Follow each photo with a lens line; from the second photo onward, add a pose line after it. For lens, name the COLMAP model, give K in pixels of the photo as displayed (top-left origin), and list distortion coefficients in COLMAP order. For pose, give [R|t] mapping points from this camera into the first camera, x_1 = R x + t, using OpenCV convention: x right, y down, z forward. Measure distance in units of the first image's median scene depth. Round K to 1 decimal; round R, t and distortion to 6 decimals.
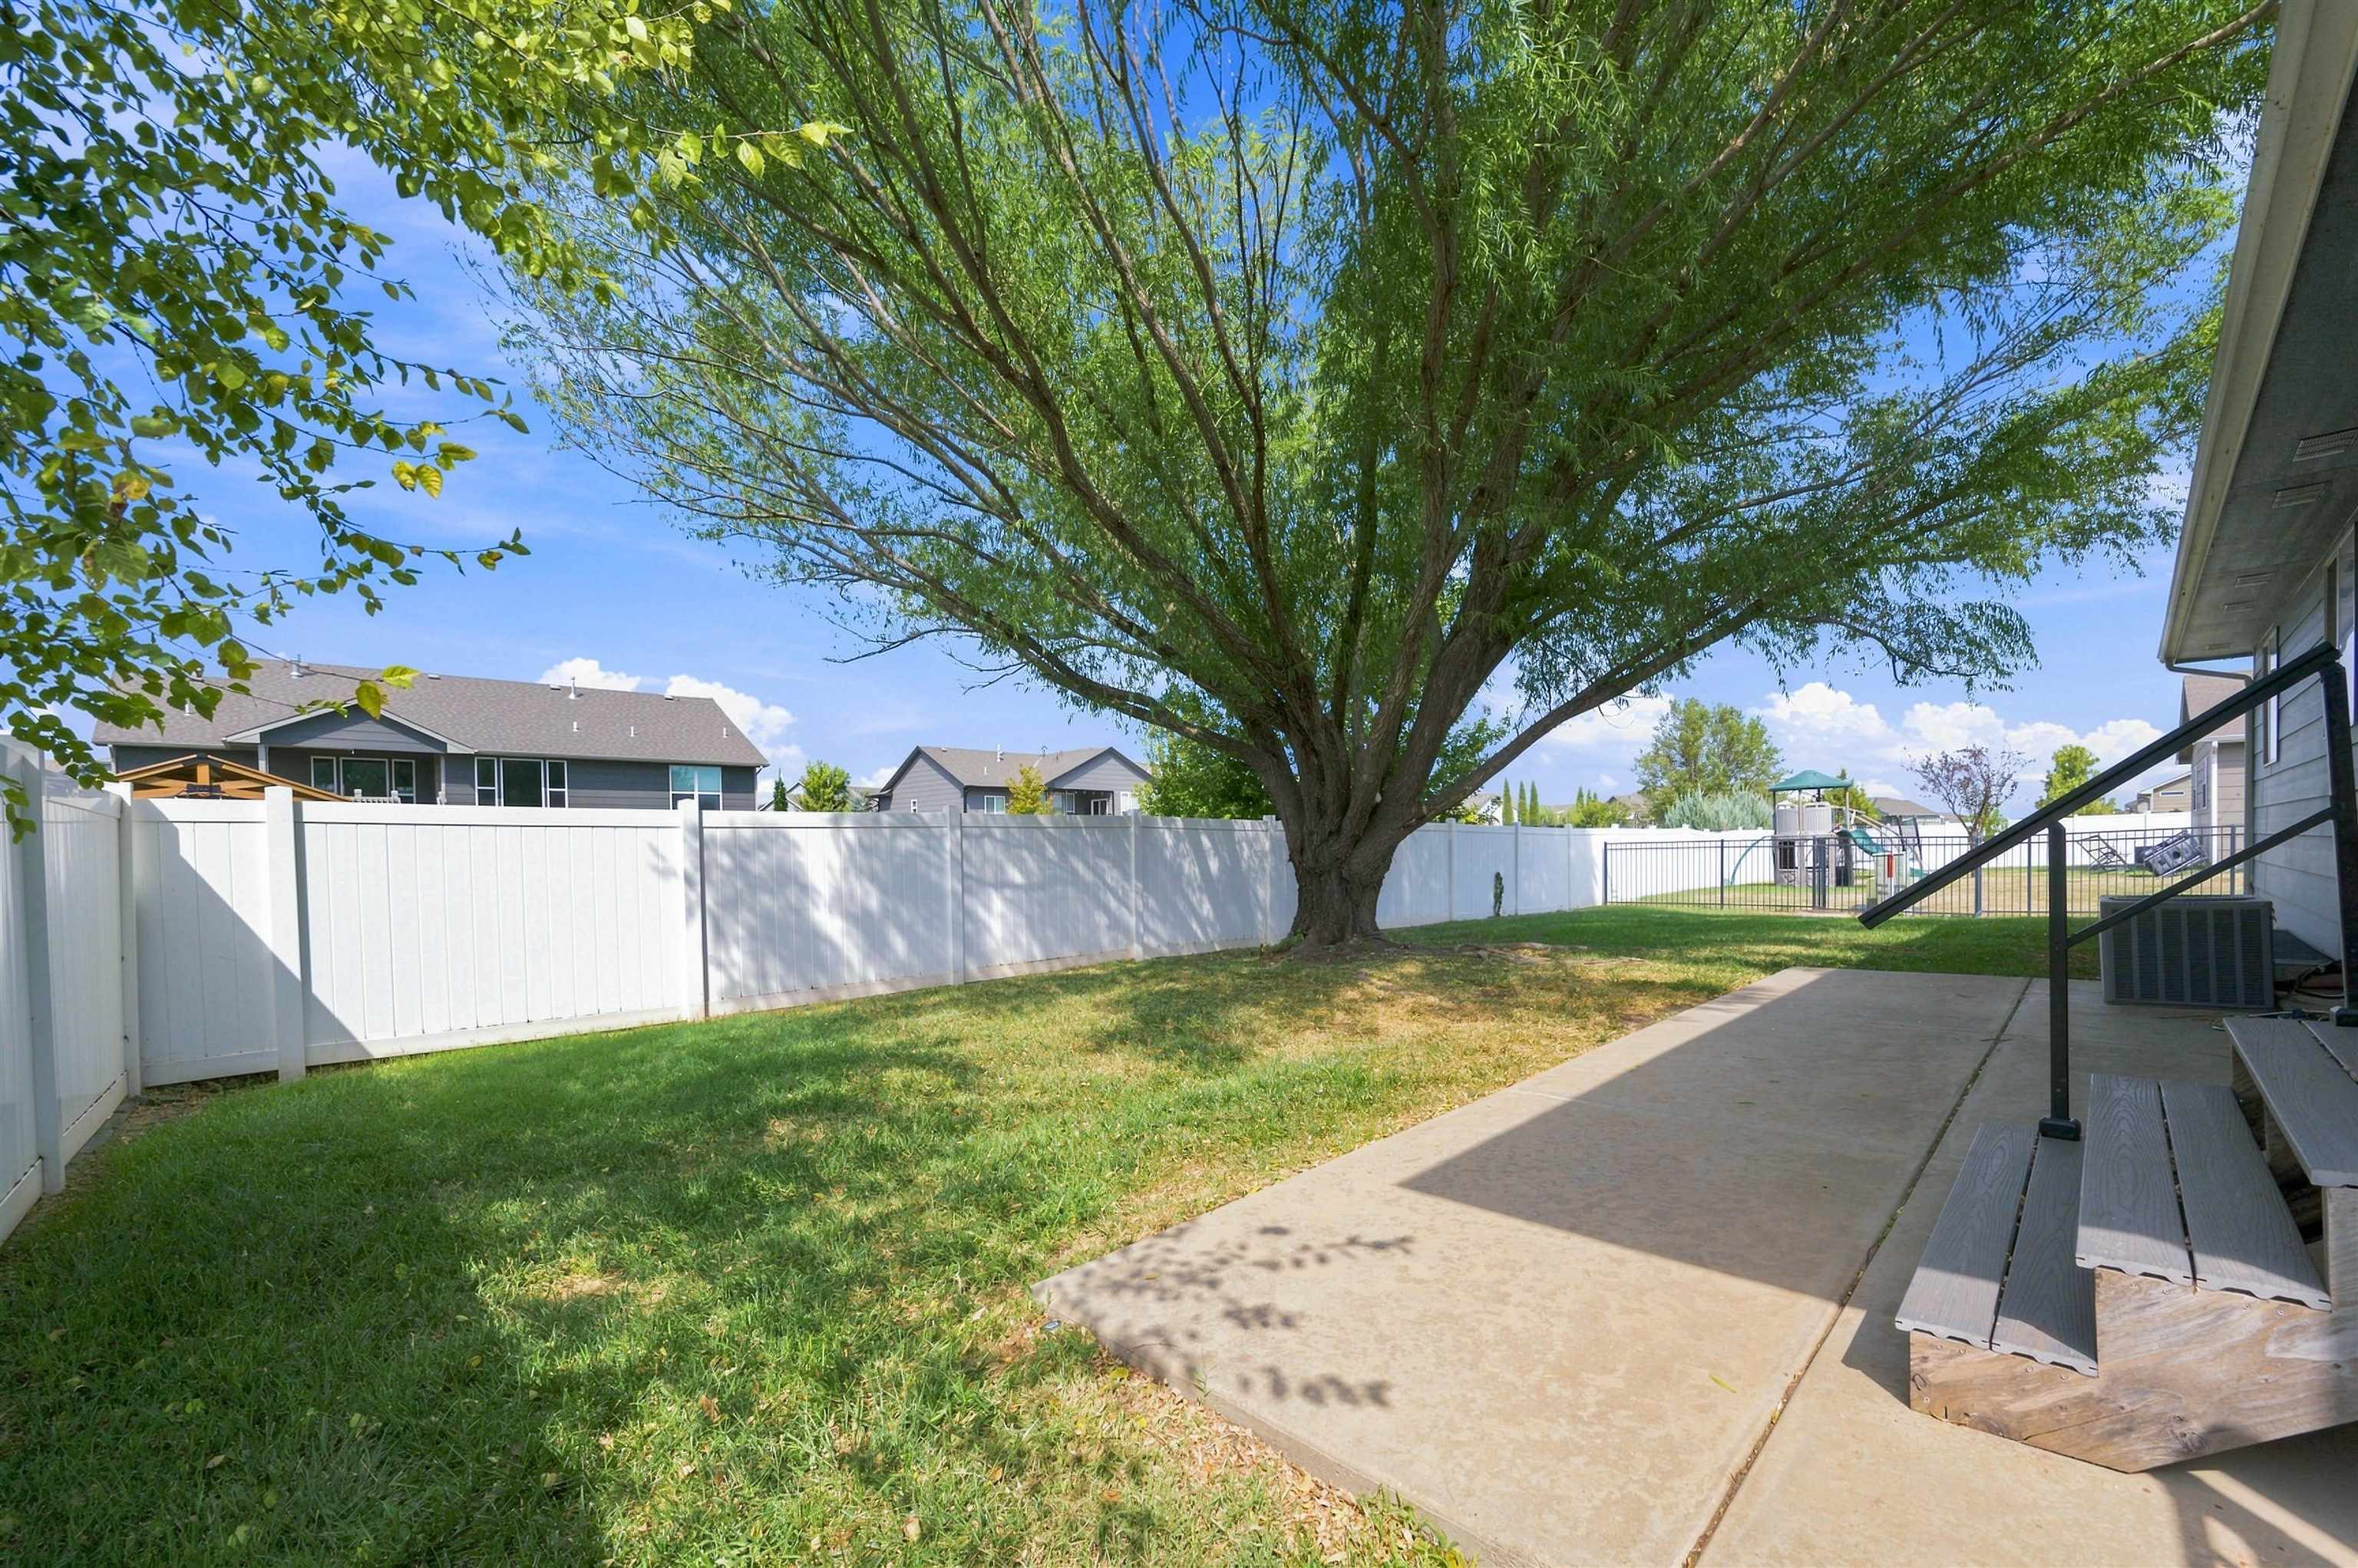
lens RADIAL K [[932.4, 0, 1230.5], [0, 932.4, 844.6], [0, 0, 1]] dist [0.000072, -0.000013]
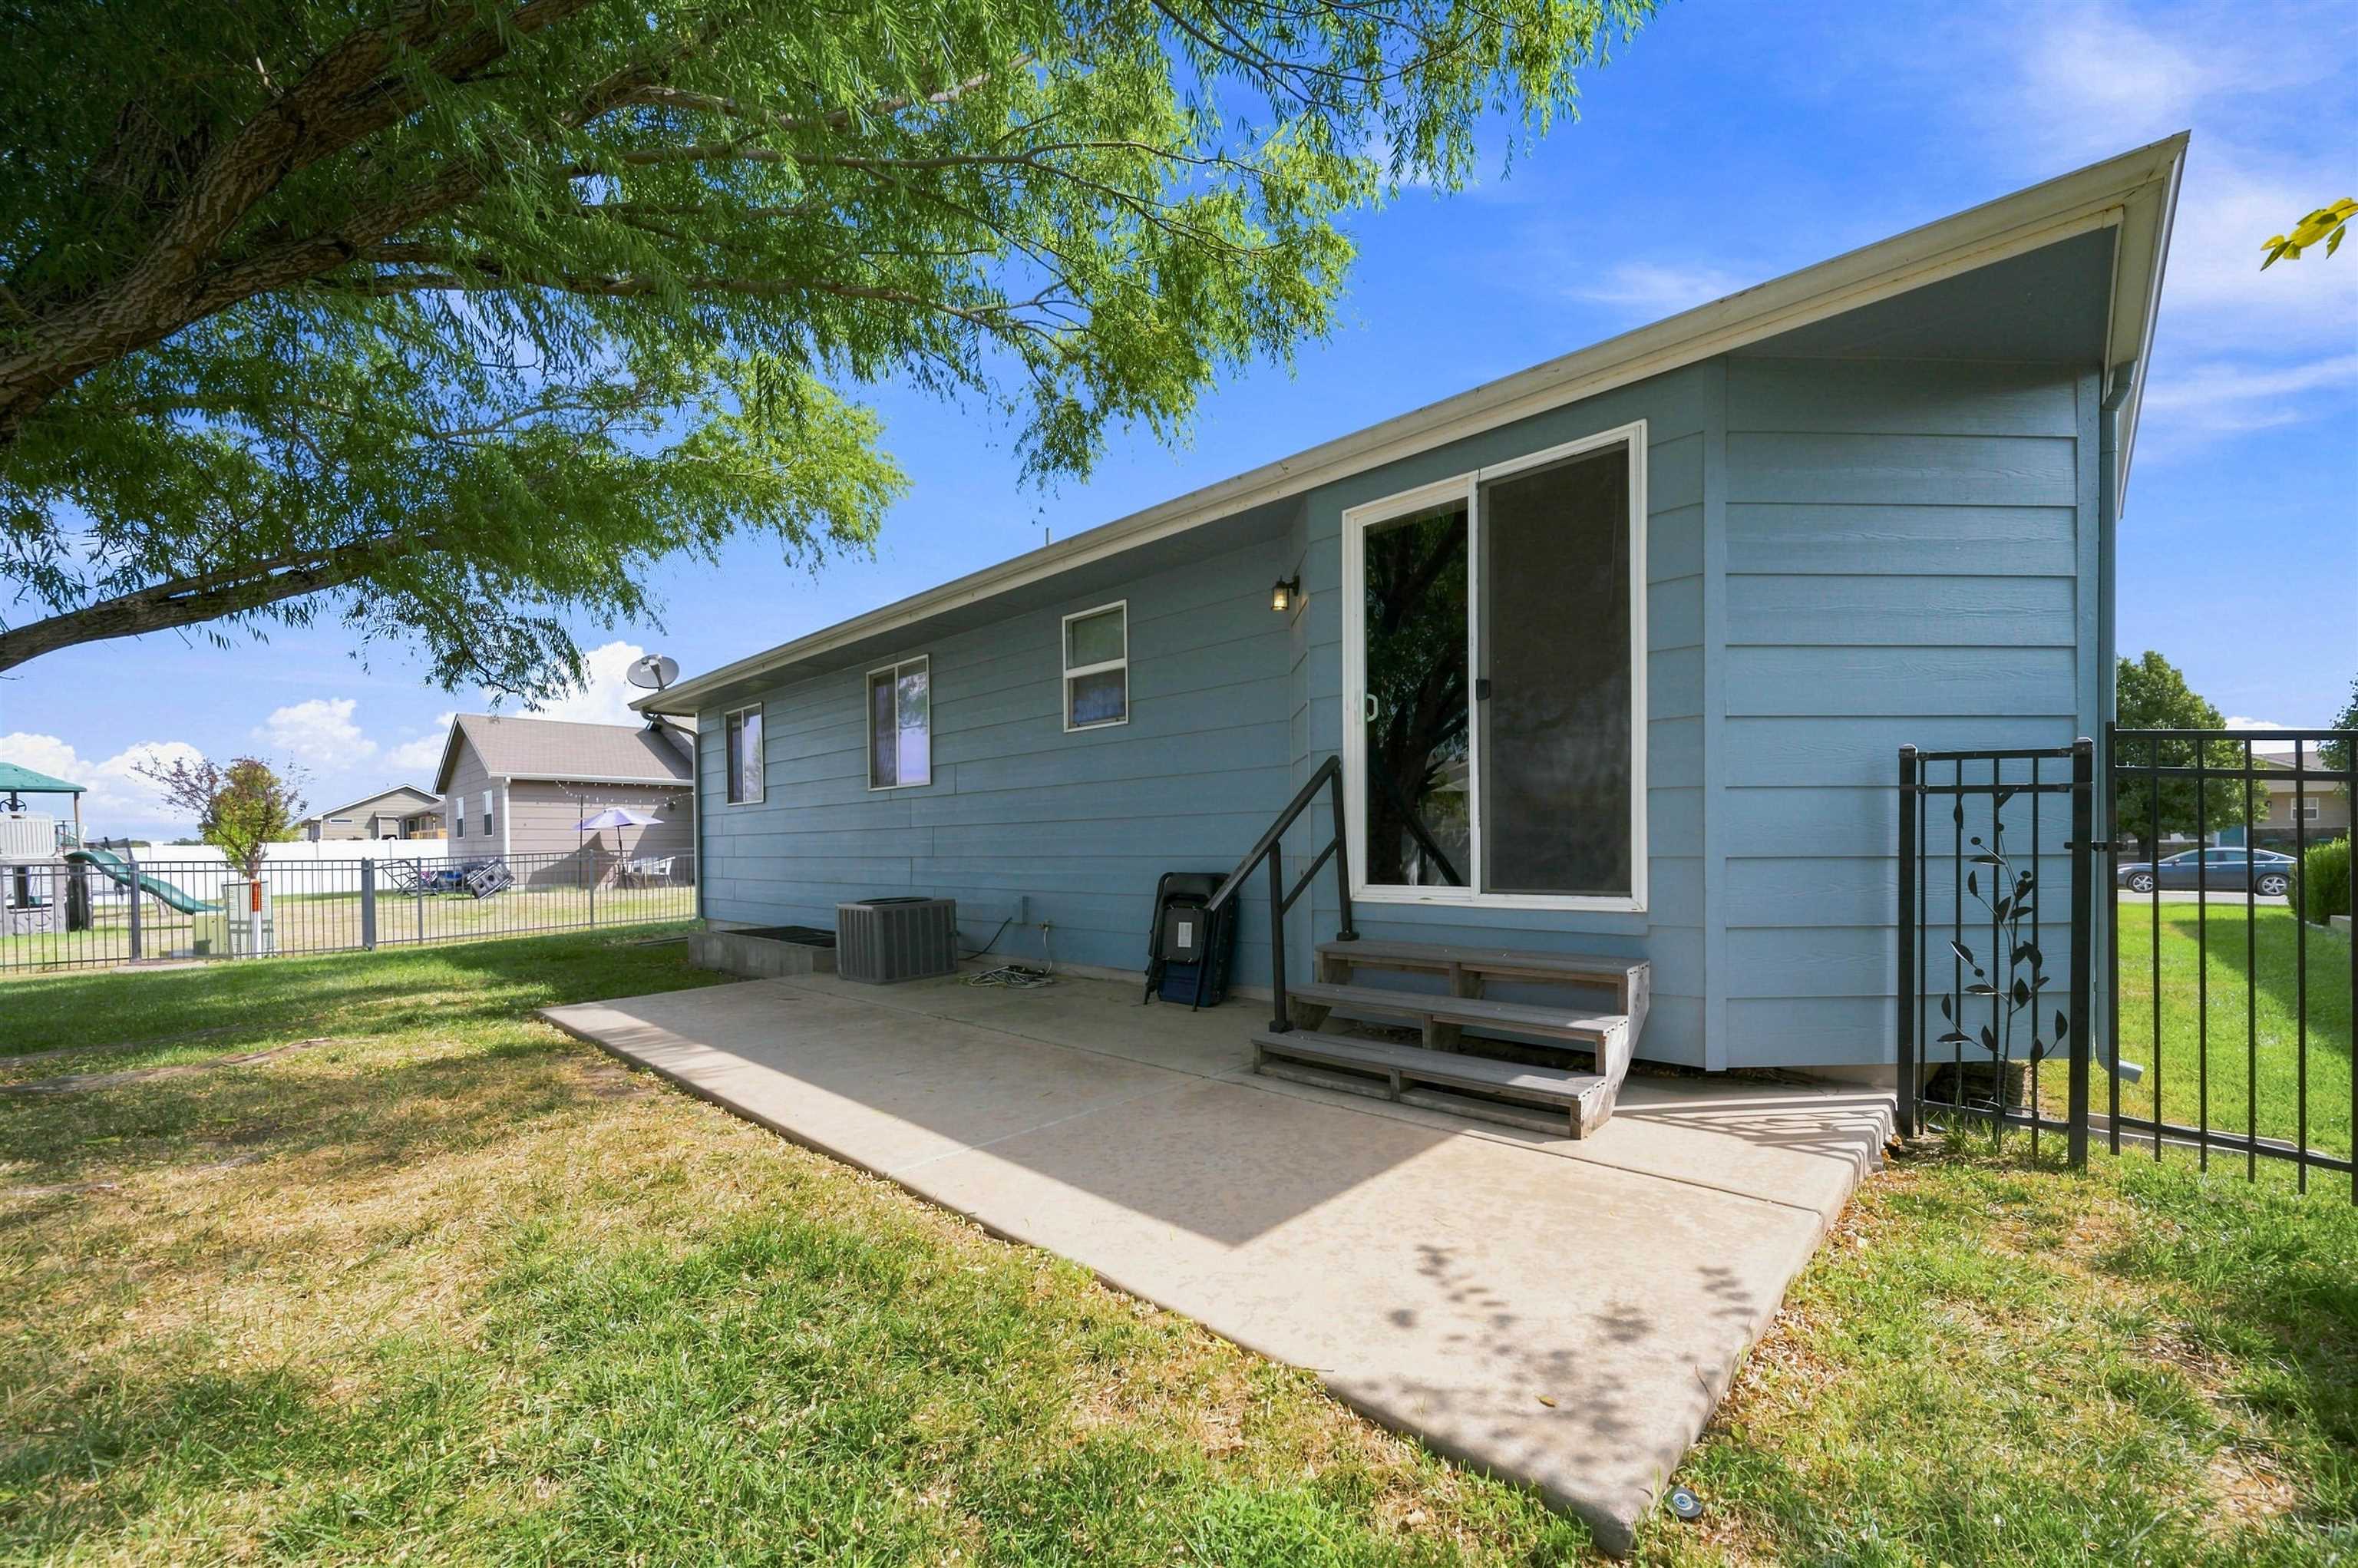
lens RADIAL K [[932.4, 0, 1230.5], [0, 932.4, 844.6], [0, 0, 1]] dist [0.000072, -0.000013]
pose [[-0.019639, 0.017948, 0.999646, -0.634154], [0.010876, 0.999784, -0.017737, 0.009532], [-0.999748, 0.010523, -0.019830, 0.949390]]
